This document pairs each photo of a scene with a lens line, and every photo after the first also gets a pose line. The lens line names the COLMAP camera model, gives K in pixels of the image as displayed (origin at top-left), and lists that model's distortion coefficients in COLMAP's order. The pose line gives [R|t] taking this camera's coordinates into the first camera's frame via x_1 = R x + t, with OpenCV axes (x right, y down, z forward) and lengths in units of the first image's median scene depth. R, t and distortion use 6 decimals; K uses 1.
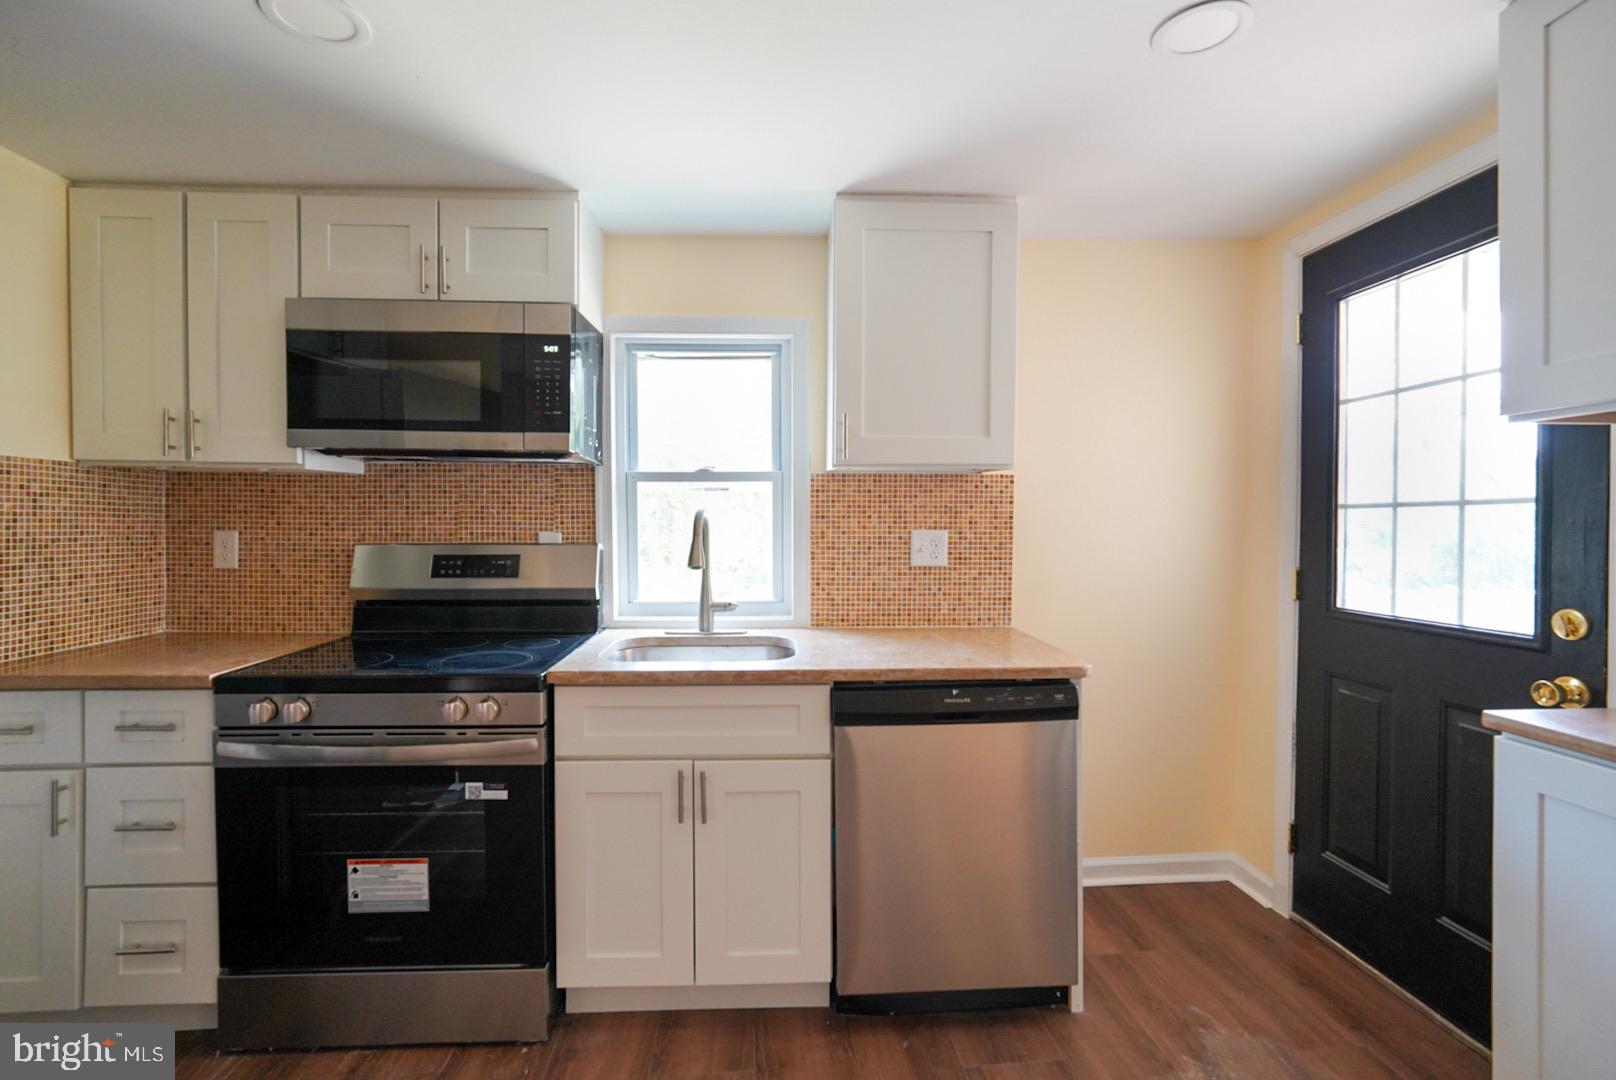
lens RADIAL K [[724.5, 0, 803.9], [0, 724.5, 528.9], [0, 0, 1]] dist [-0.021578, 0.008692]
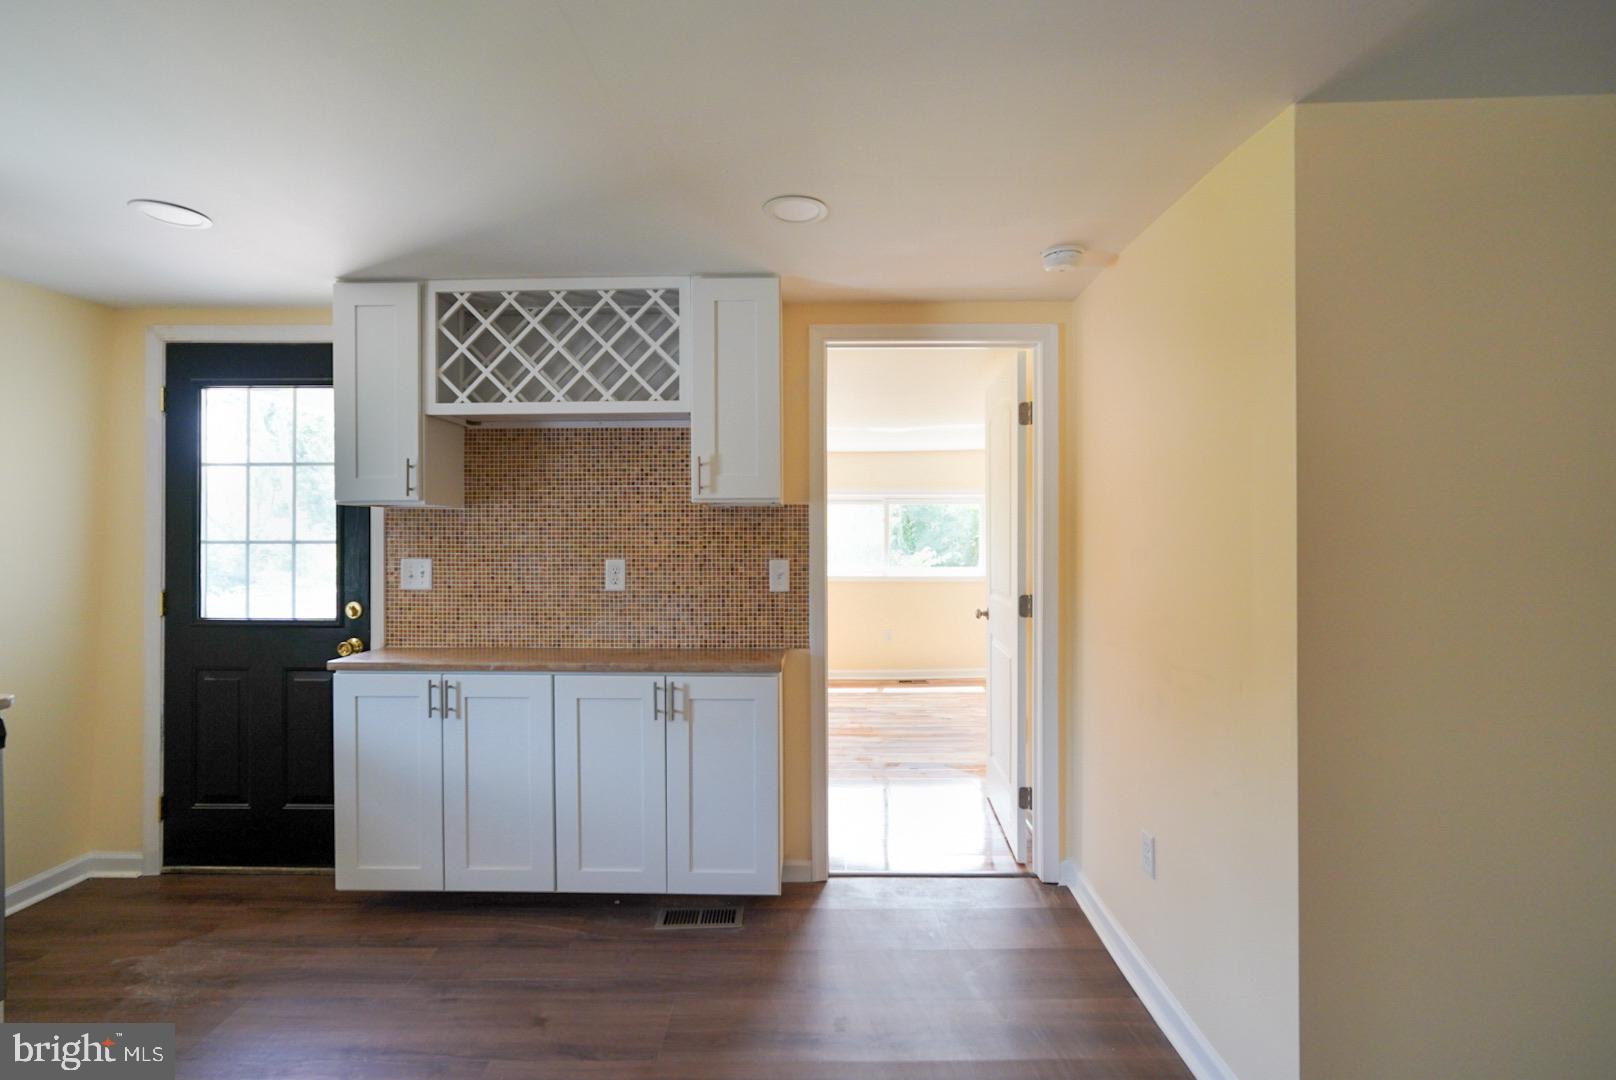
lens RADIAL K [[724.5, 0, 809.2], [0, 724.5, 538.8], [0, 0, 1]] dist [-0.021578, 0.008692]
pose [[0.081714, -0.006248, 0.996636, -0.532199], [0.004553, 0.999972, 0.005896, -0.043554], [-0.996645, 0.004056, 0.081740, -0.256826]]
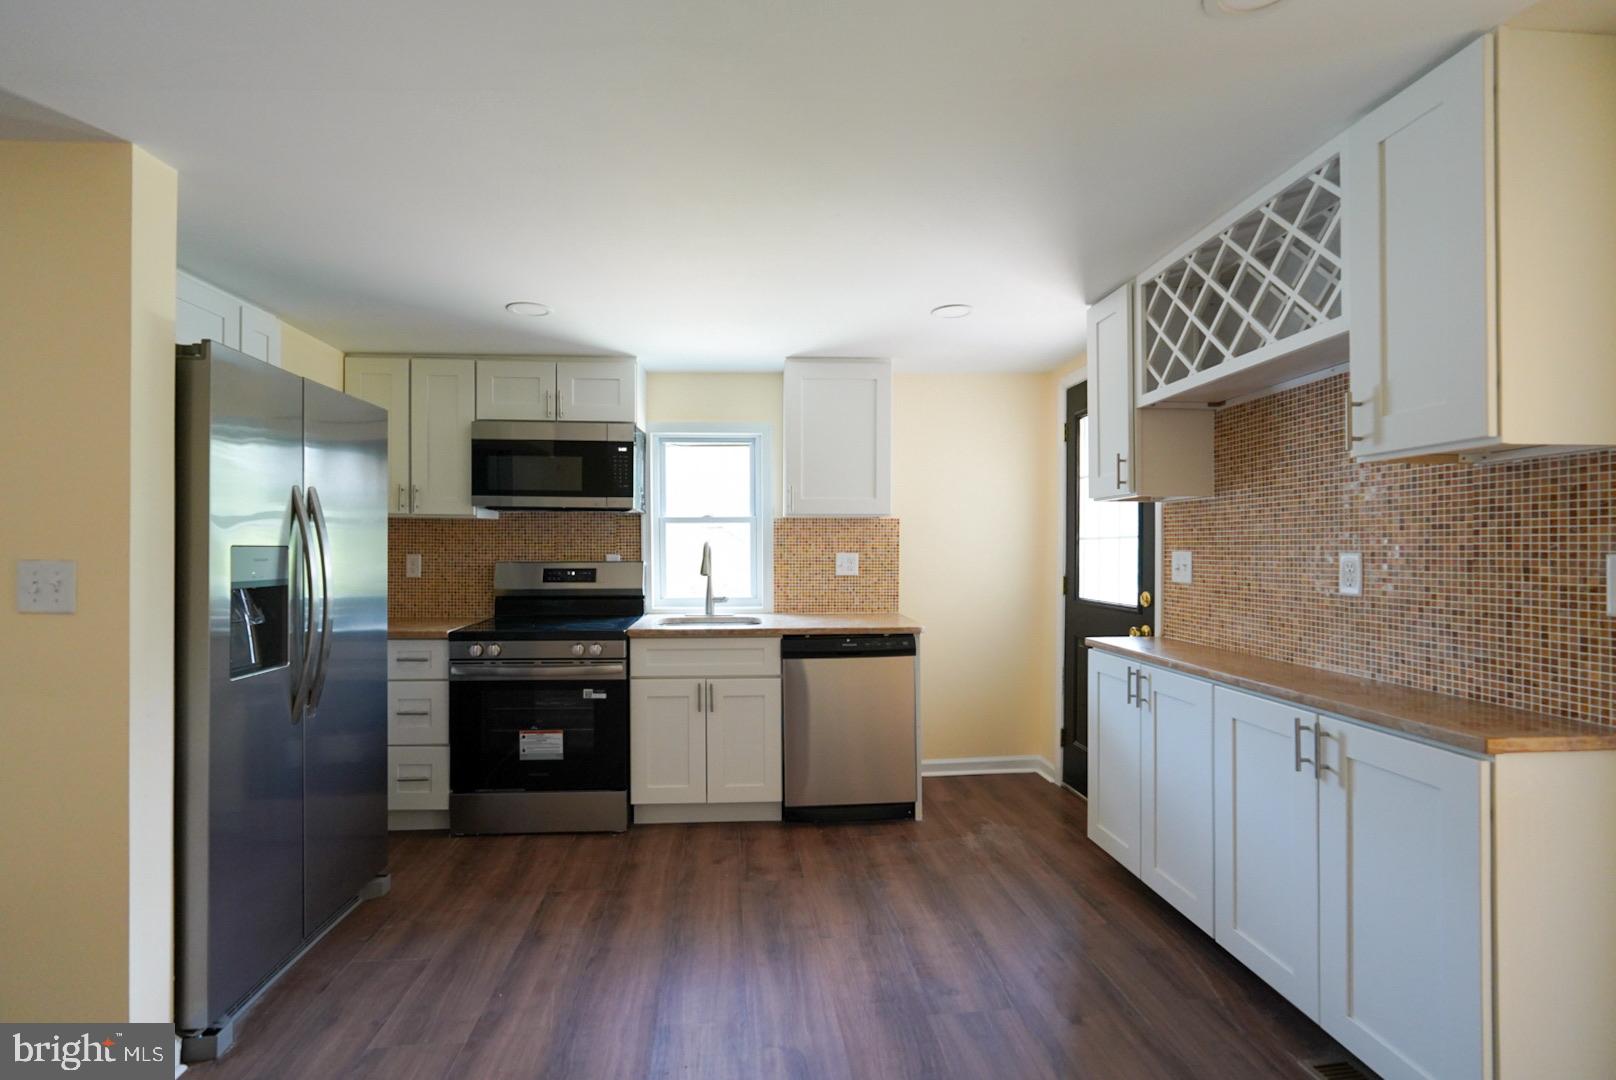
lens RADIAL K [[724.5, 0, 797.0], [0, 724.5, 550.4], [0, 0, 1]] dist [-0.021578, 0.008692]
pose [[0.999909, -0.002186, 0.013348, 0.050088], [0.002241, 0.999989, -0.004069, 0.002965], [-0.013339, 0.004099, 0.999903, -0.772926]]
